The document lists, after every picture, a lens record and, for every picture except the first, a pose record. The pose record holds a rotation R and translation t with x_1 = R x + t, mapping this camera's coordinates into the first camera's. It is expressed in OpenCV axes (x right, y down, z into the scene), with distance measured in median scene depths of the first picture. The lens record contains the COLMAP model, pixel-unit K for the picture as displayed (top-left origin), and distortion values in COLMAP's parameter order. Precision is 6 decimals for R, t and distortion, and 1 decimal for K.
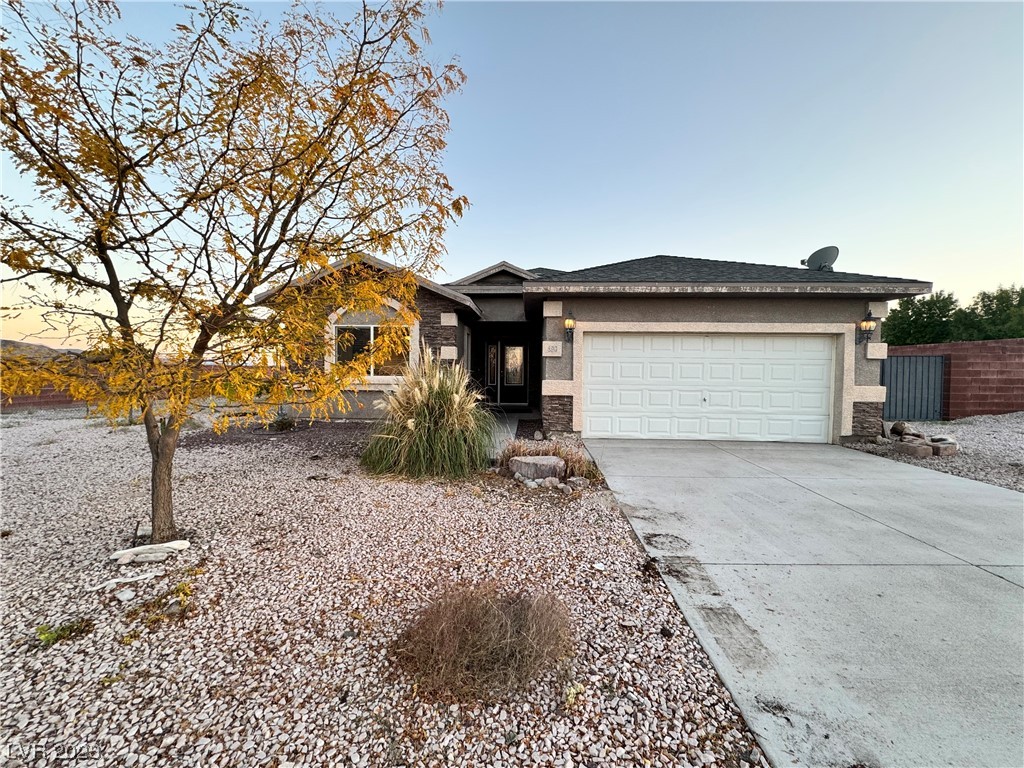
lens RADIAL K [[407.0, 0, 514.8], [0, 407.0, 382.0], [0, 0, 1]] dist [0.000412, 0.000038]
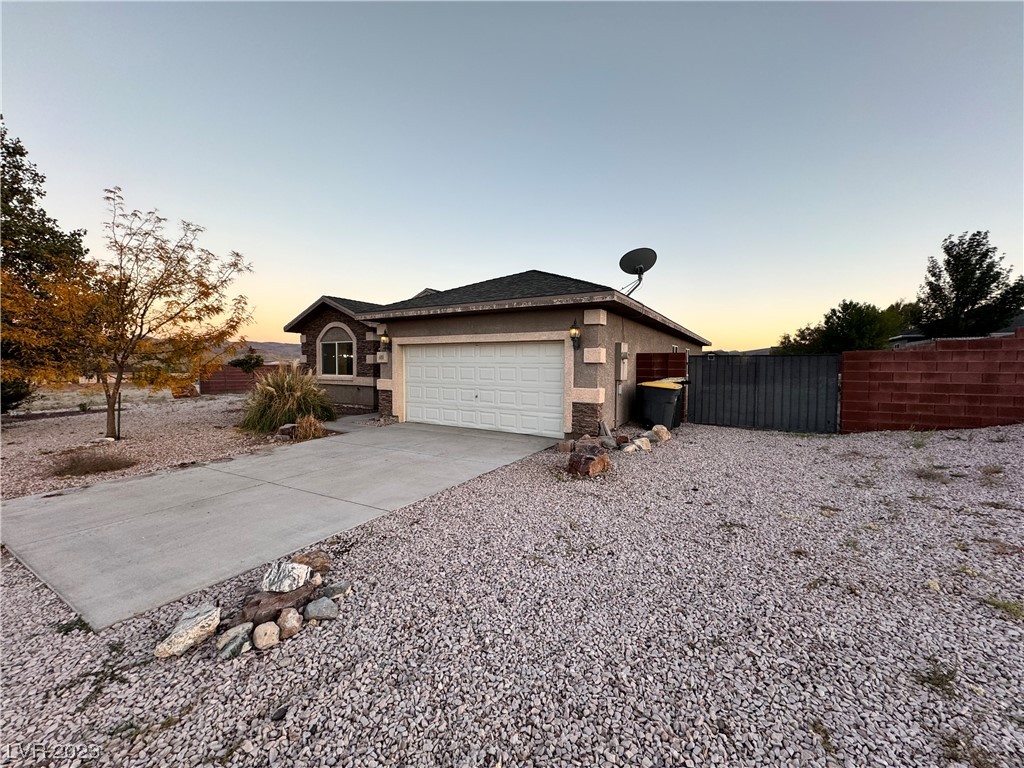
lens RADIAL K [[407.2, 0, 512.1], [0, 407.2, 380.9], [0, 0, 1]] dist [0.000484, -0.000061]
pose [[0.877882, 0.014087, -0.478670, 1.177074], [-0.010889, 0.999896, 0.009455, -0.016656], [0.478754, -0.003088, 0.877944, -0.038702]]
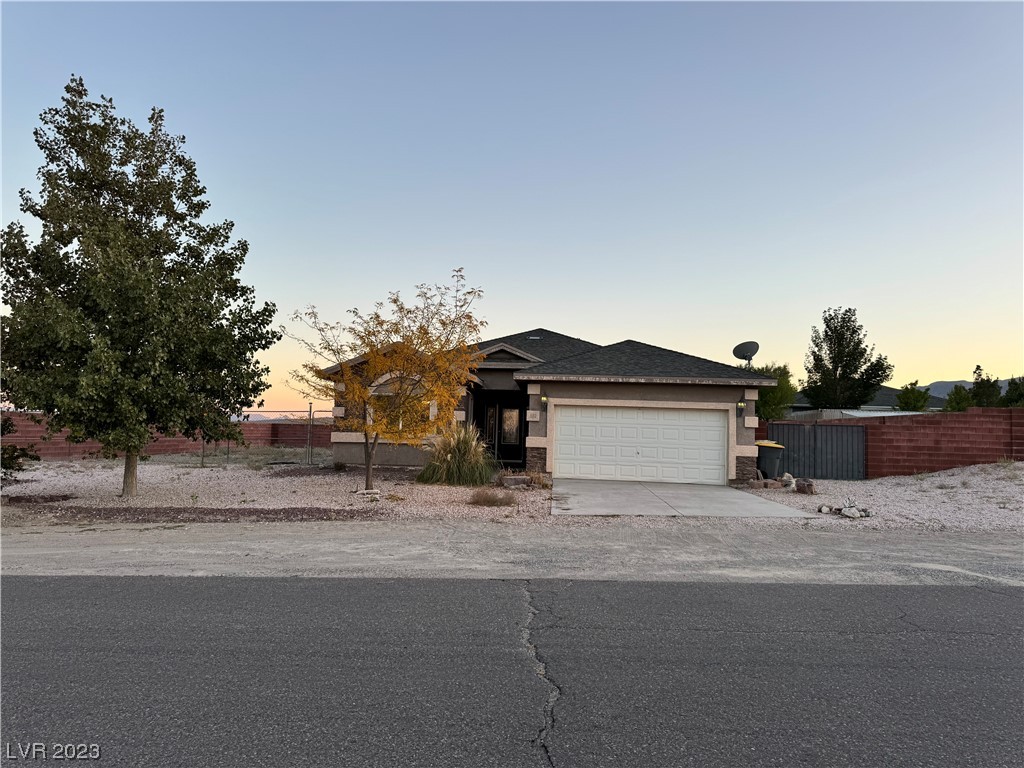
lens RADIAL K [[720.8, 0, 507.9], [0, 720.8, 384.0], [0, 0, 1]] dist [0.085886, -0.113658]
pose [[0.999525, 0.018164, -0.024884, 0.062800], [-0.020502, 0.995057, -0.097166, 0.060613], [0.022996, 0.097630, 0.994957, -1.625981]]
